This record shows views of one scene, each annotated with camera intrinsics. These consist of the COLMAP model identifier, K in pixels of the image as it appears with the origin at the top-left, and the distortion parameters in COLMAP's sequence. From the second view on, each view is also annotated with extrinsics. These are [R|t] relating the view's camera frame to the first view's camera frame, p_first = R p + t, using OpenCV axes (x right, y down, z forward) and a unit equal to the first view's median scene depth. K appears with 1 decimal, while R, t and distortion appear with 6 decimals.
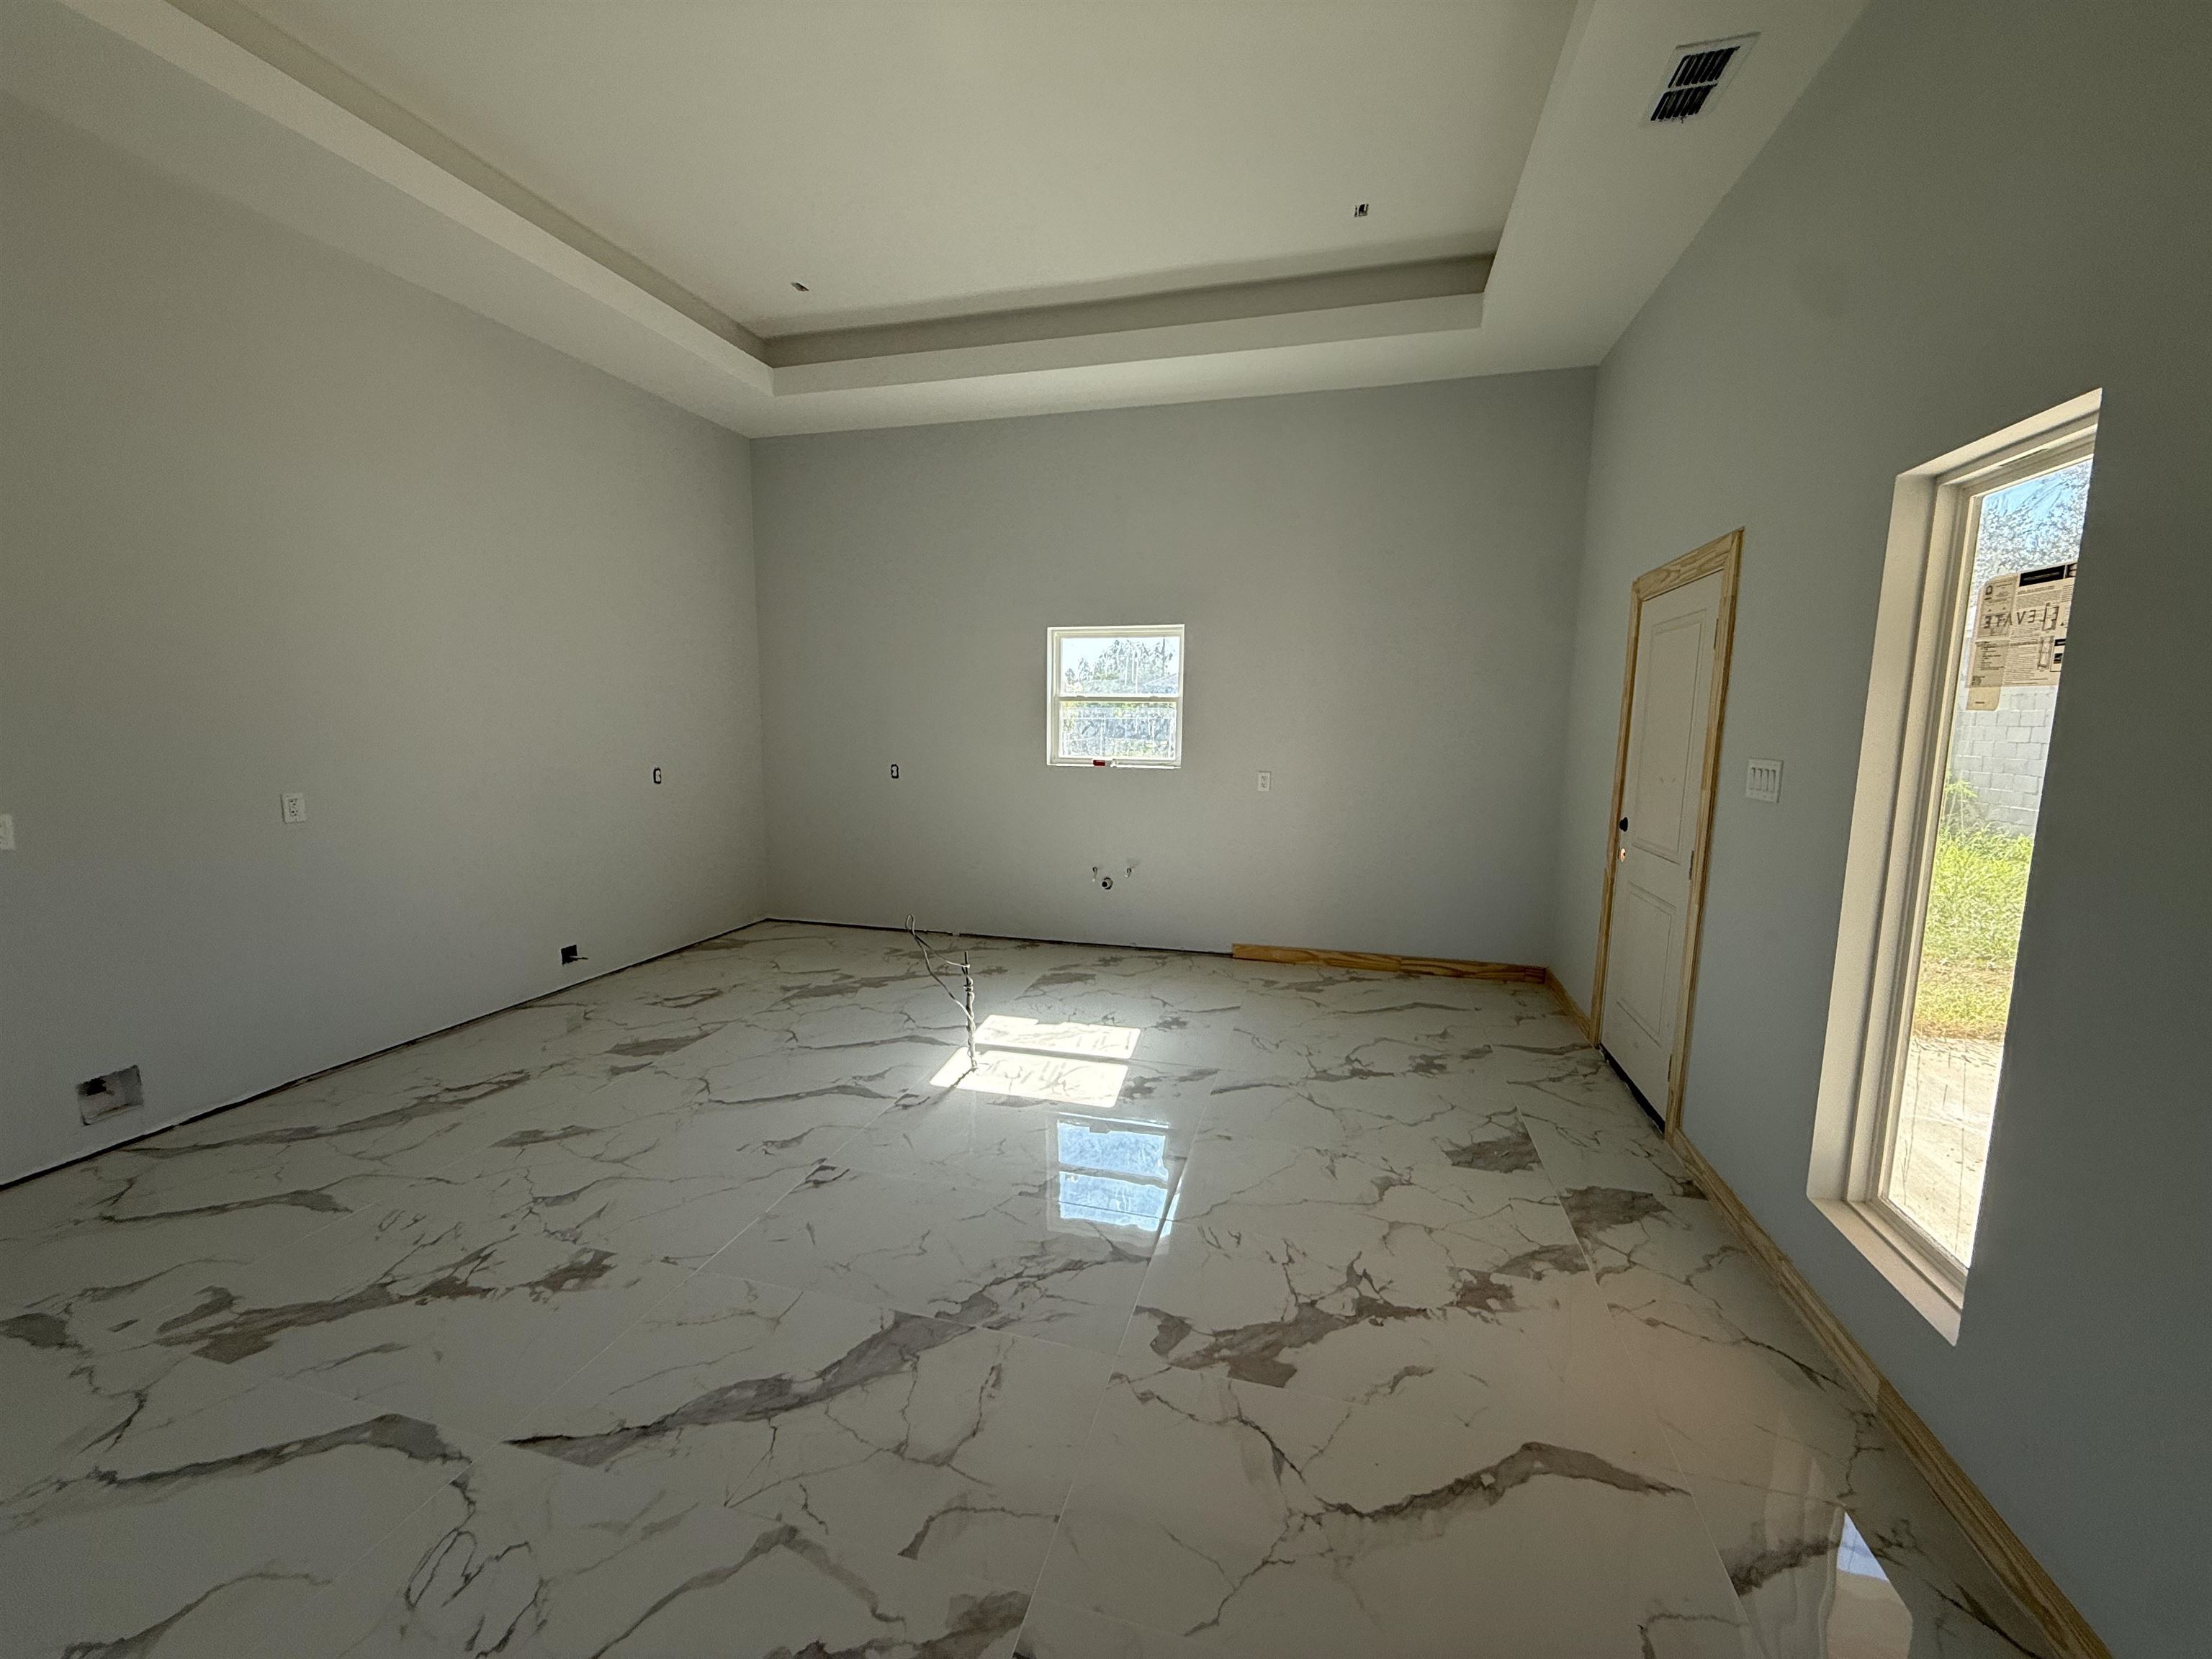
lens RADIAL K [[877.0, 0, 1107.0], [0, 877.0, 833.2], [0, 0, 1]] dist [0.001605, -0.000225]
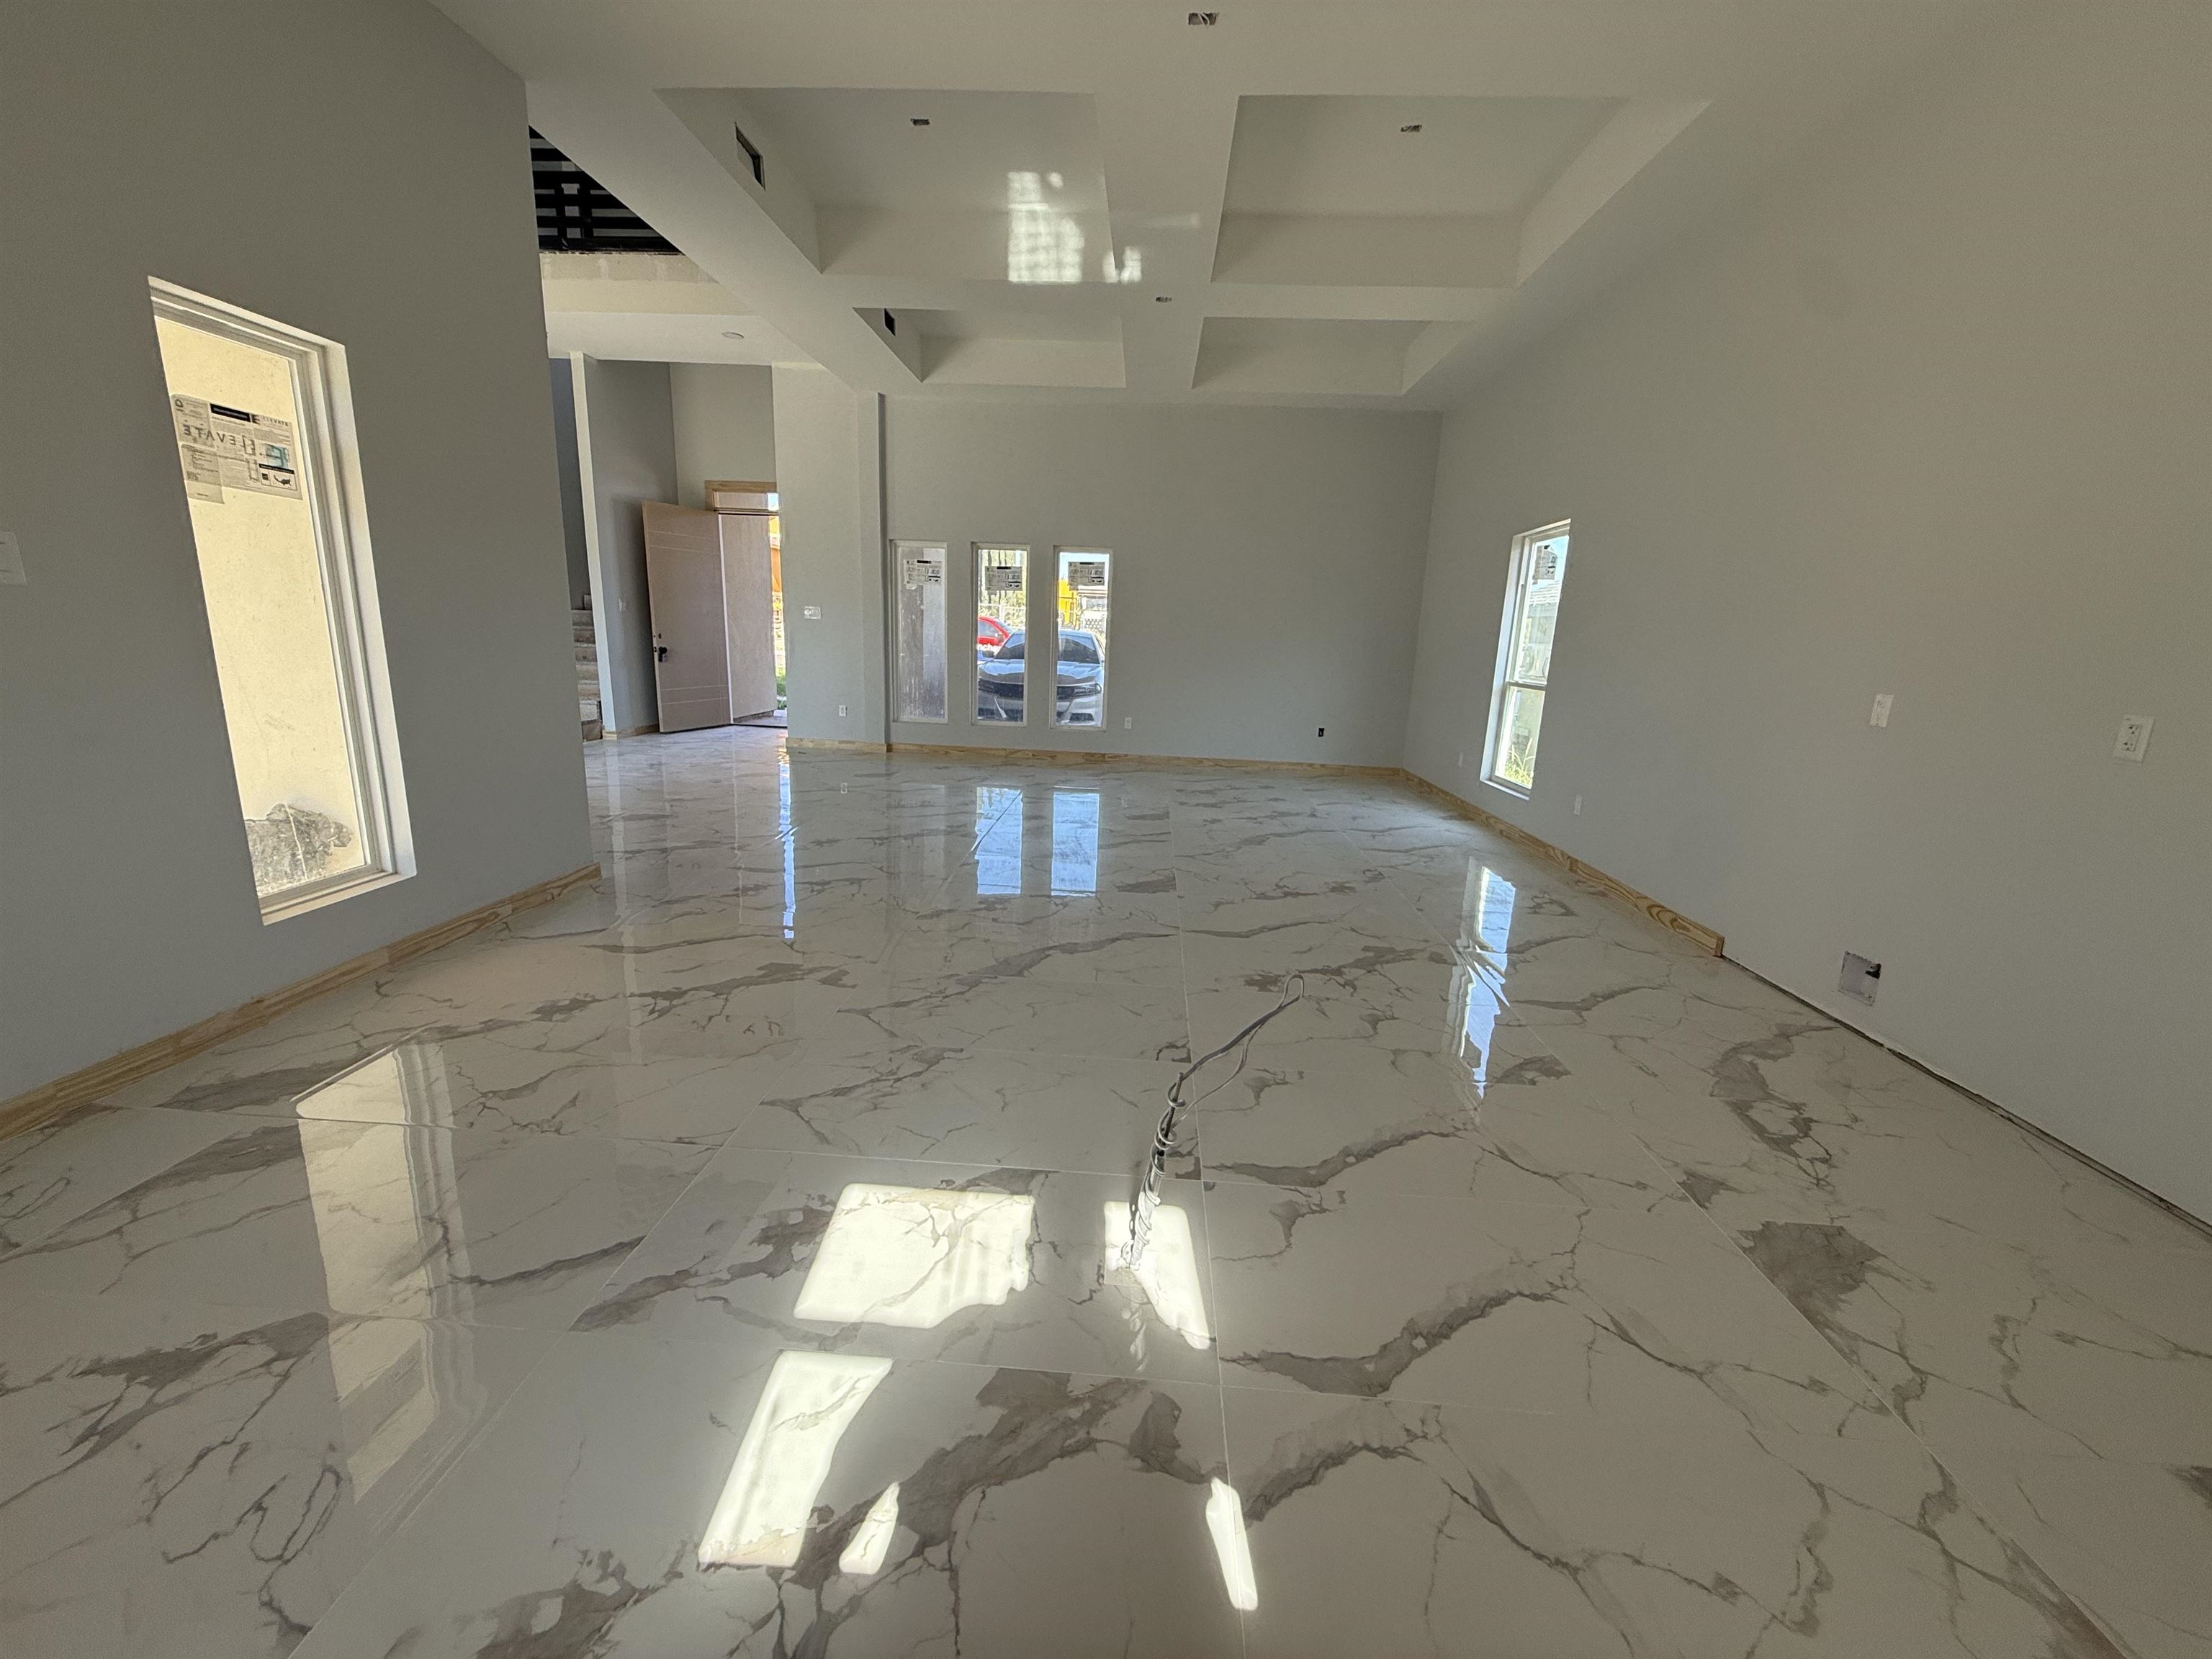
lens RADIAL K [[877.0, 0, 1091.7], [0, 877.0, 817.0], [0, 0, 1]] dist [0.001605, -0.000225]
pose [[-0.979783, -0.009425, -0.199840, -0.038660], [-0.076651, 0.940352, 0.331457, -0.146132], [0.184796, 0.340074, -0.922063, 1.646117]]
